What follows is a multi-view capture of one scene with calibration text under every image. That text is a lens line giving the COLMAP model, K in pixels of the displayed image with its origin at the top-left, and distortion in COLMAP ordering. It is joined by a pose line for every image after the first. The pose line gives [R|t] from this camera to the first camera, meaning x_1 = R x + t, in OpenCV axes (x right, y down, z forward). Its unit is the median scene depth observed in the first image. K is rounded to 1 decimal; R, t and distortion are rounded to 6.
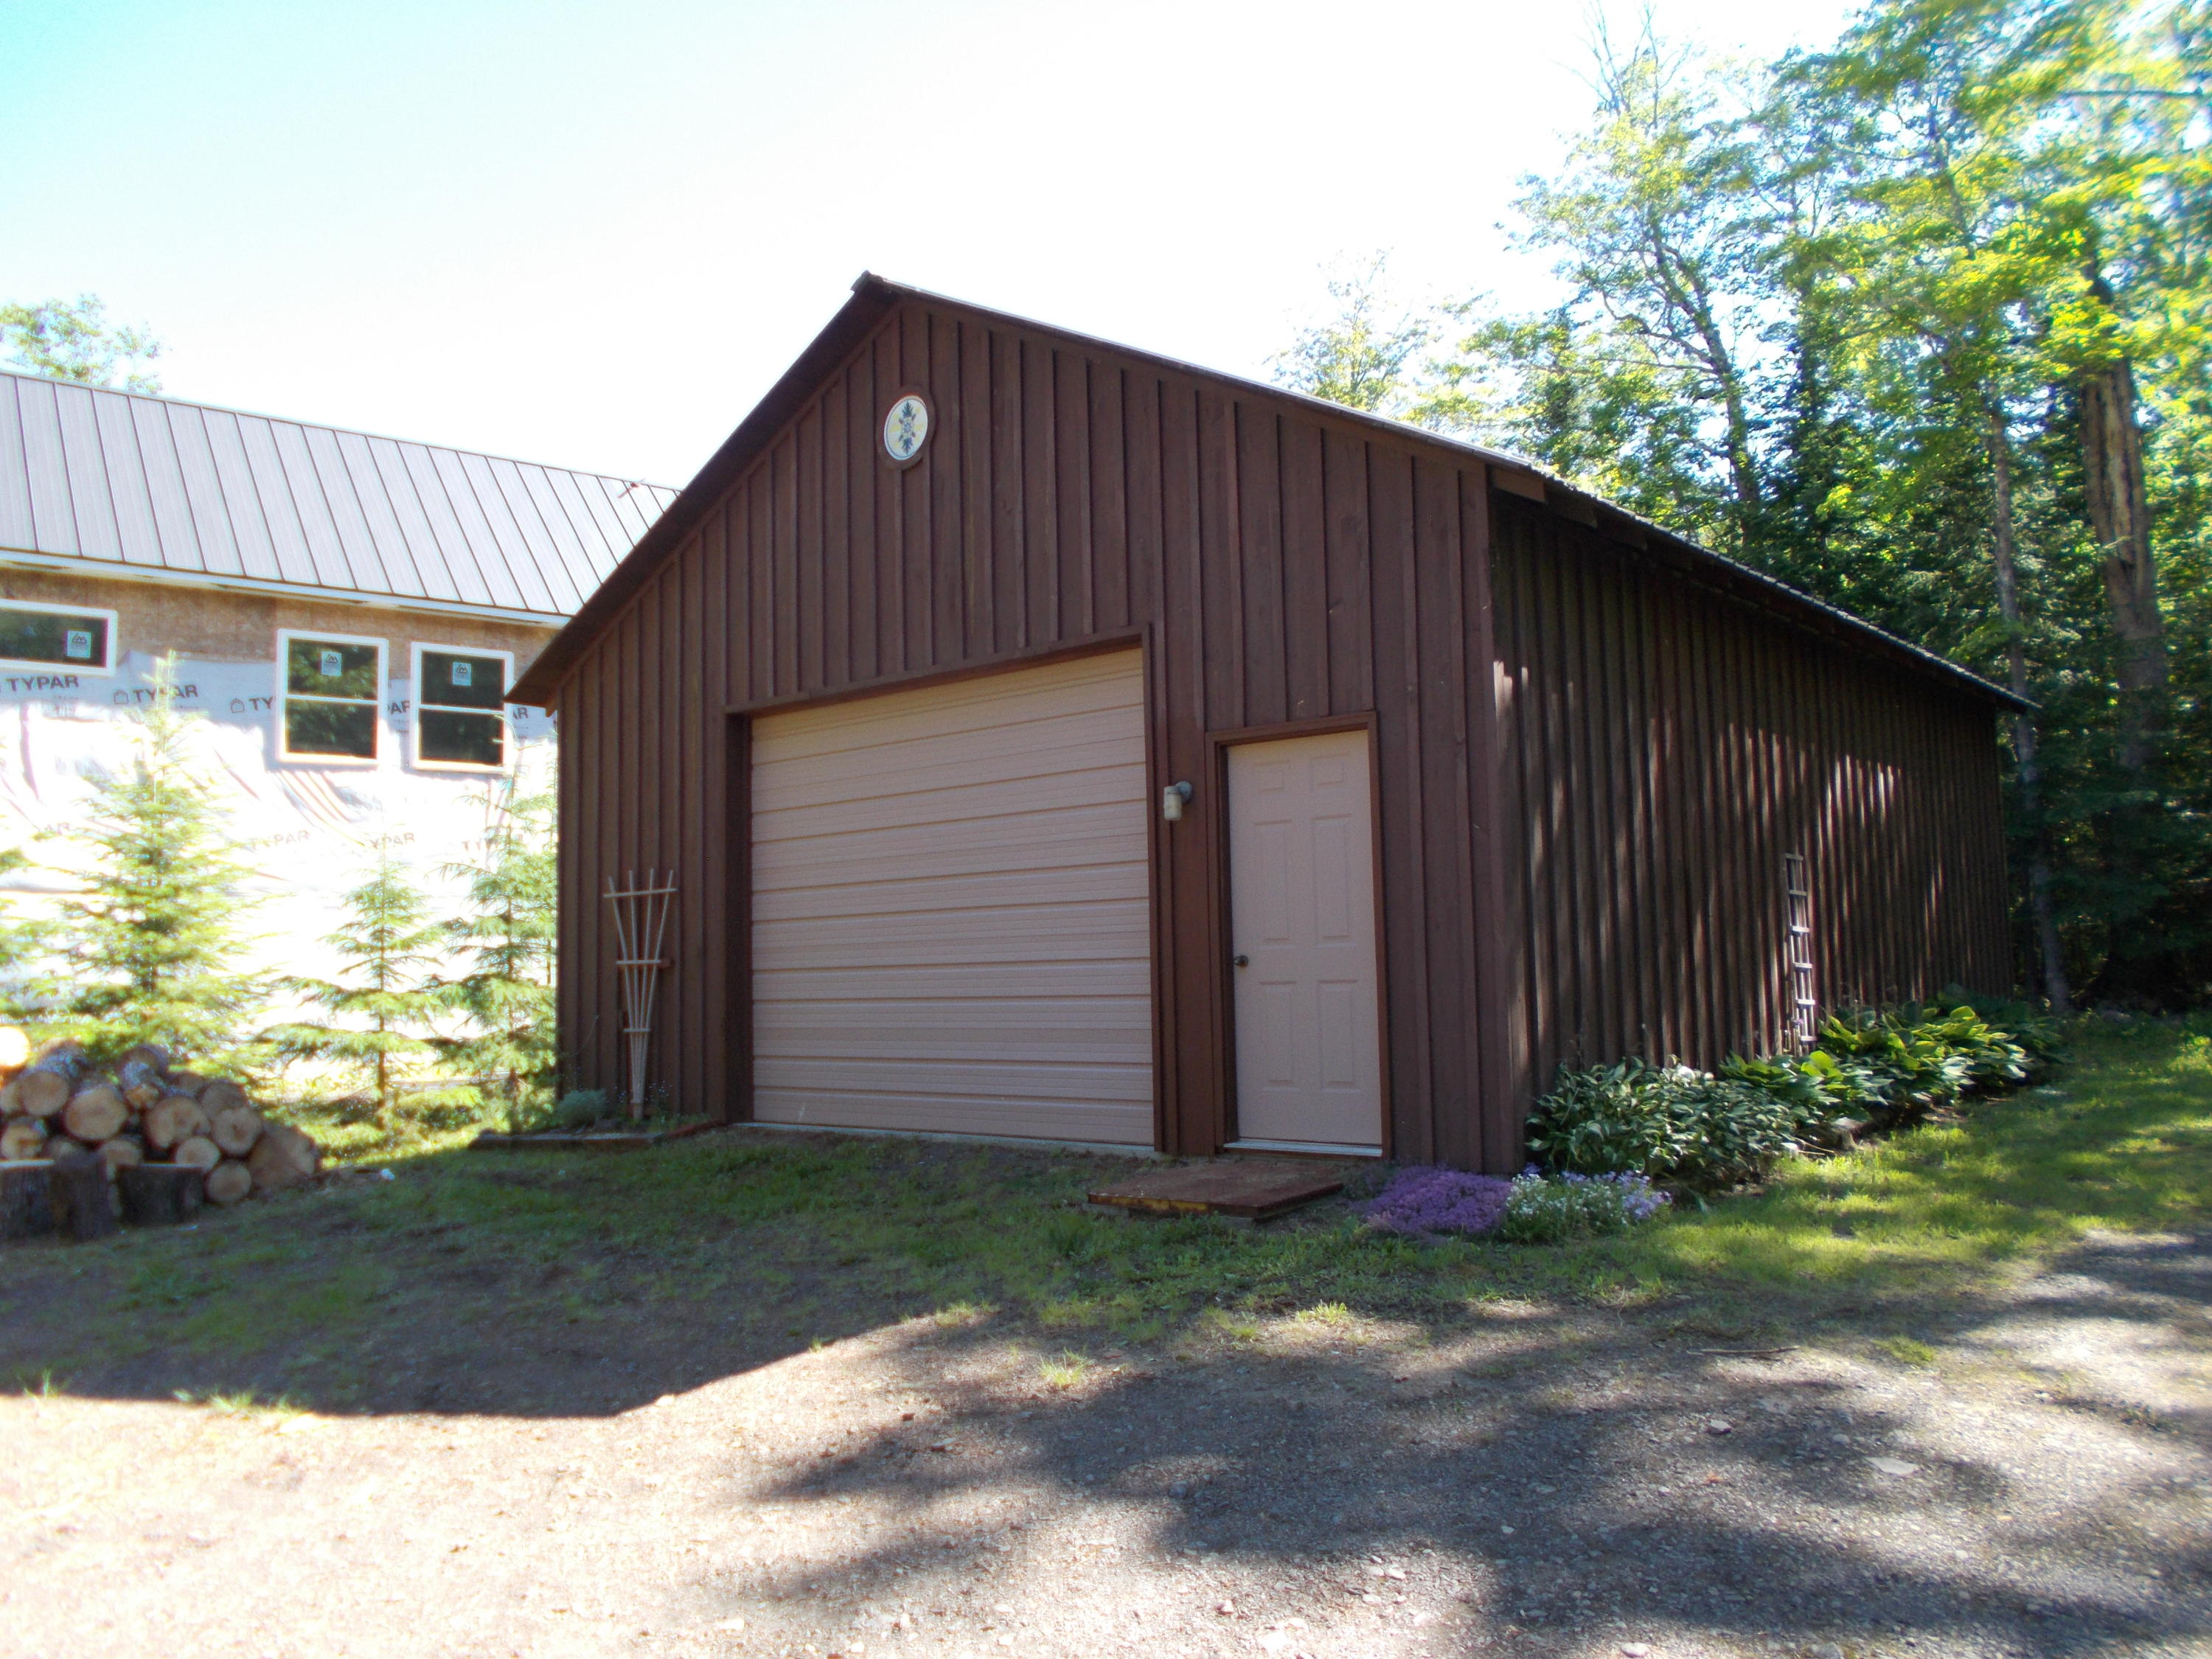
lens RADIAL K [[1691.4, 0, 1109.0], [0, 1691.4, 829.0], [0, 0, 1]] dist [0.006250, -0.003986]
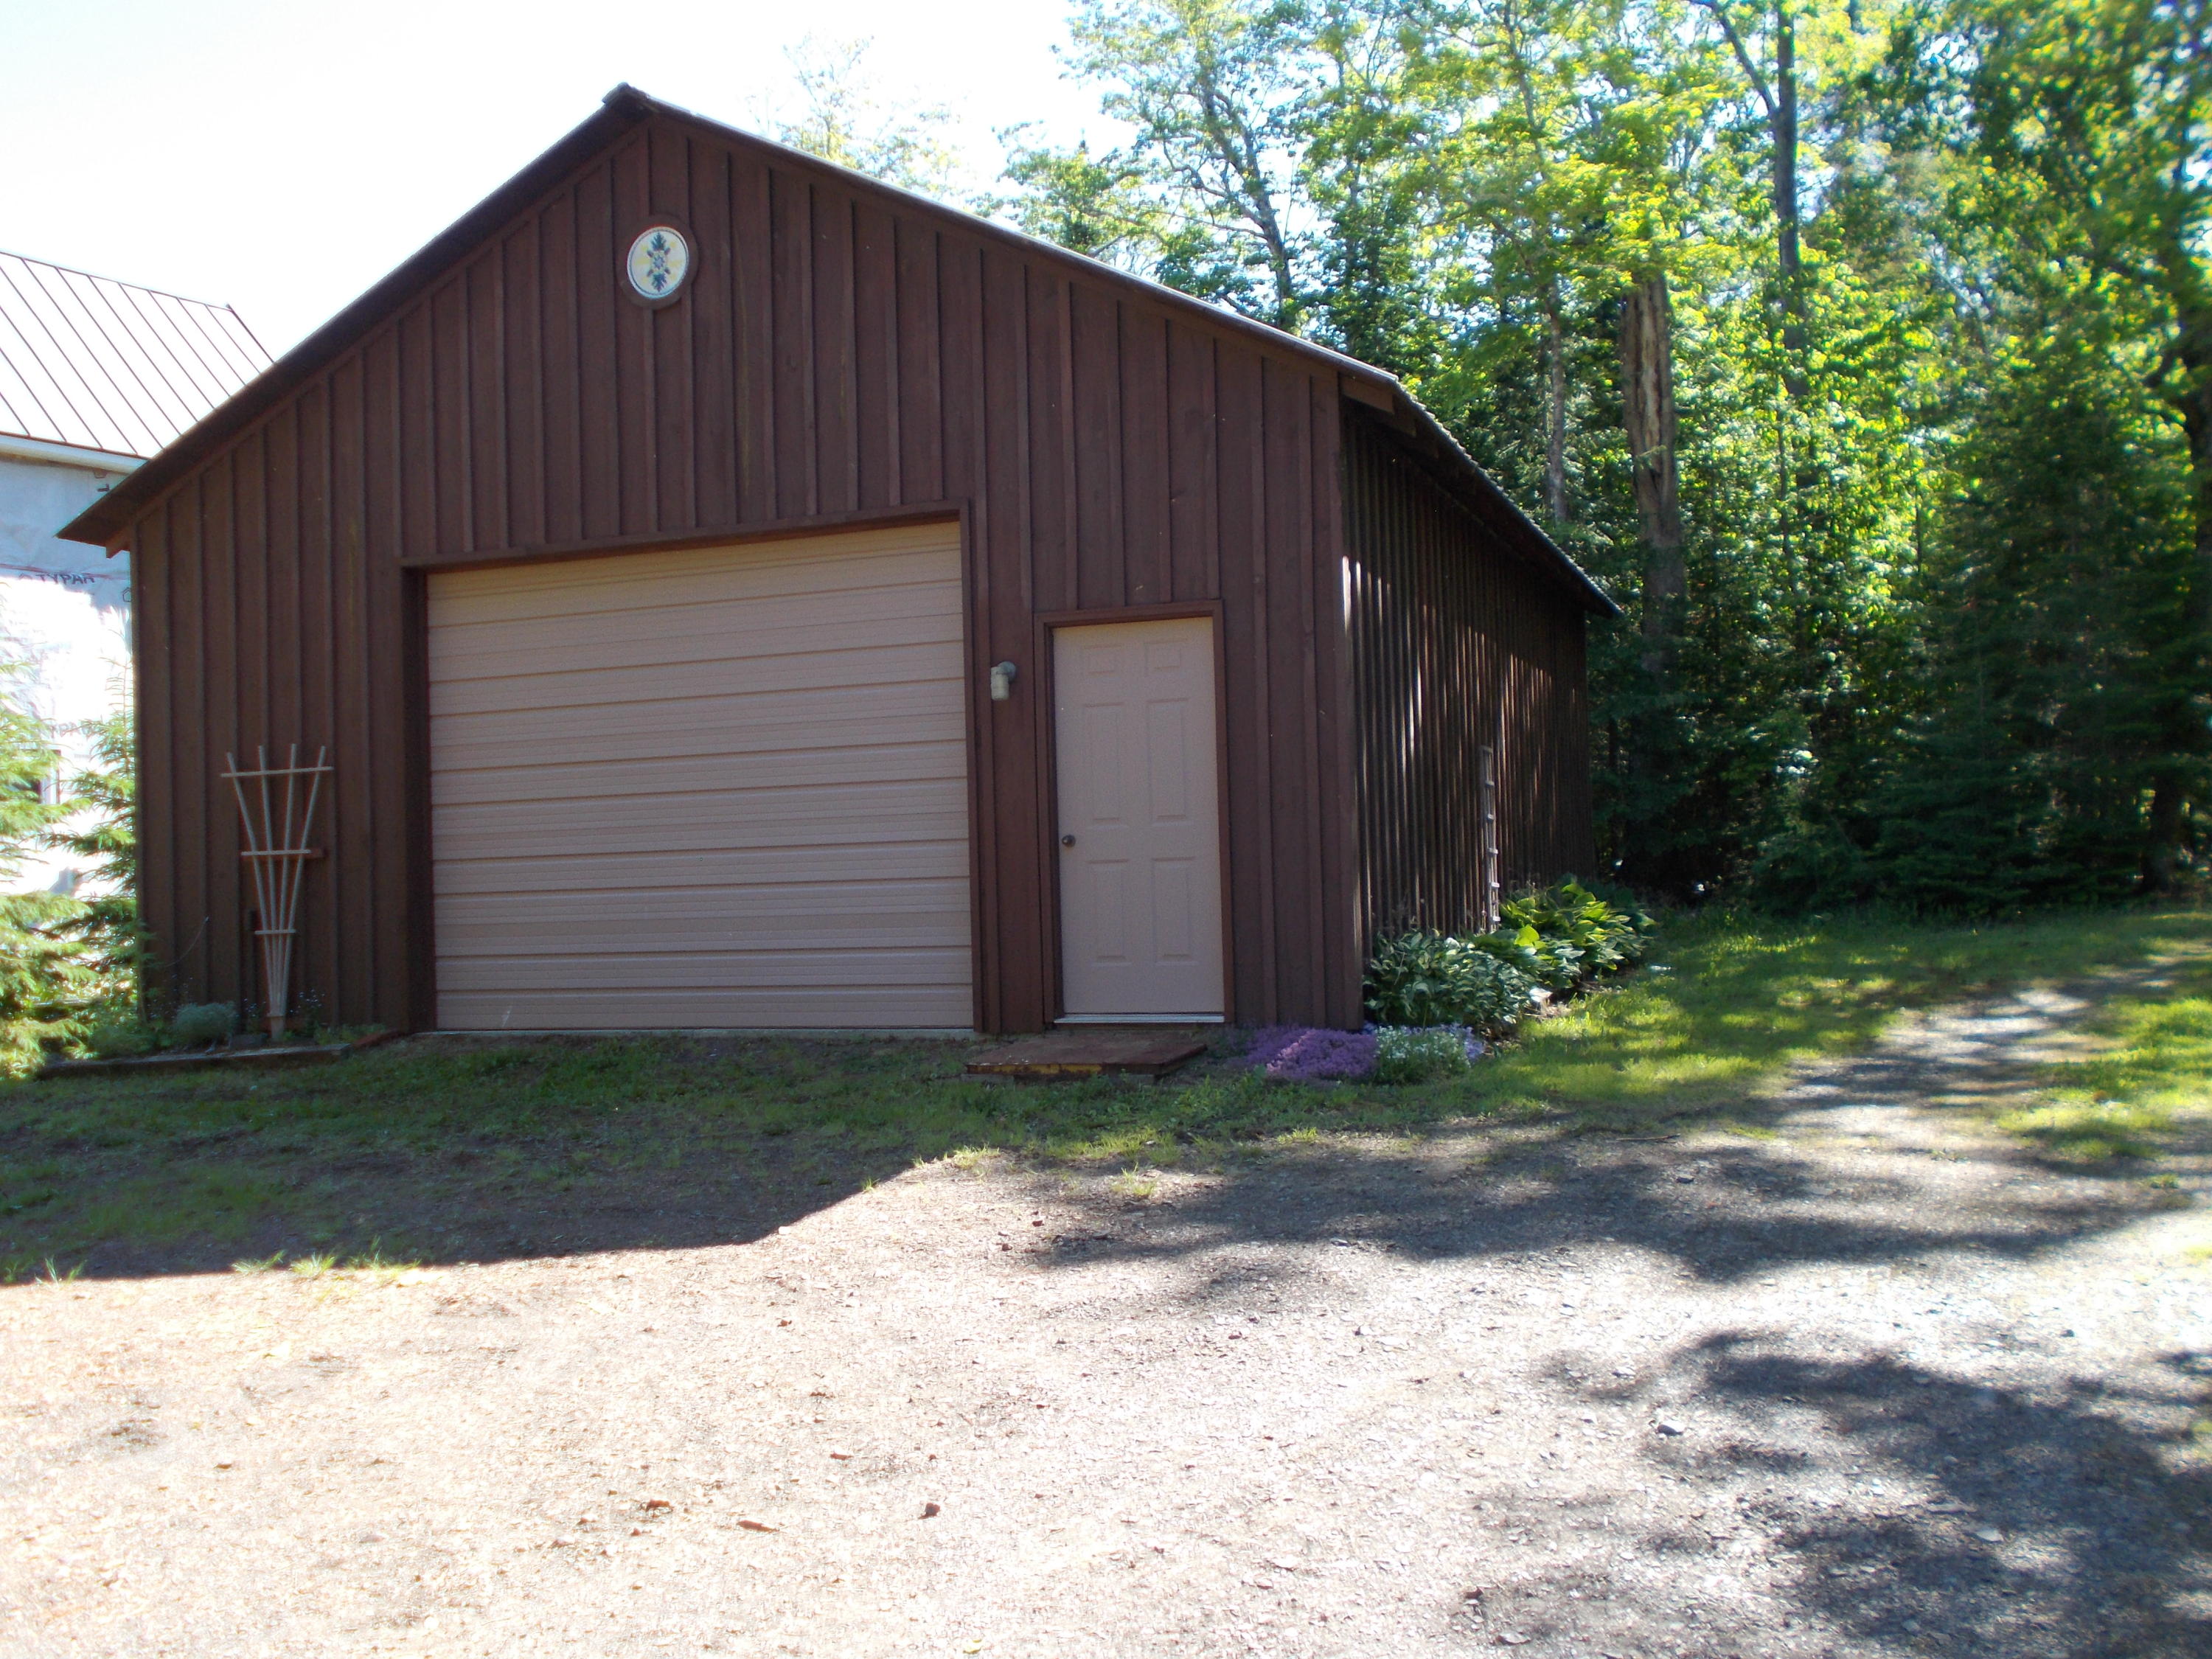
lens RADIAL K [[2069.8, 0, 1103.0], [0, 2069.8, 830.9], [0, 0, 1]] dist [0.011247, 0.000000]
pose [[0.942051, 0.002934, 0.335457, -0.267956], [-0.019902, 0.998689, 0.047156, 0.011105], [-0.334879, -0.051100, 0.940874, -0.145517]]
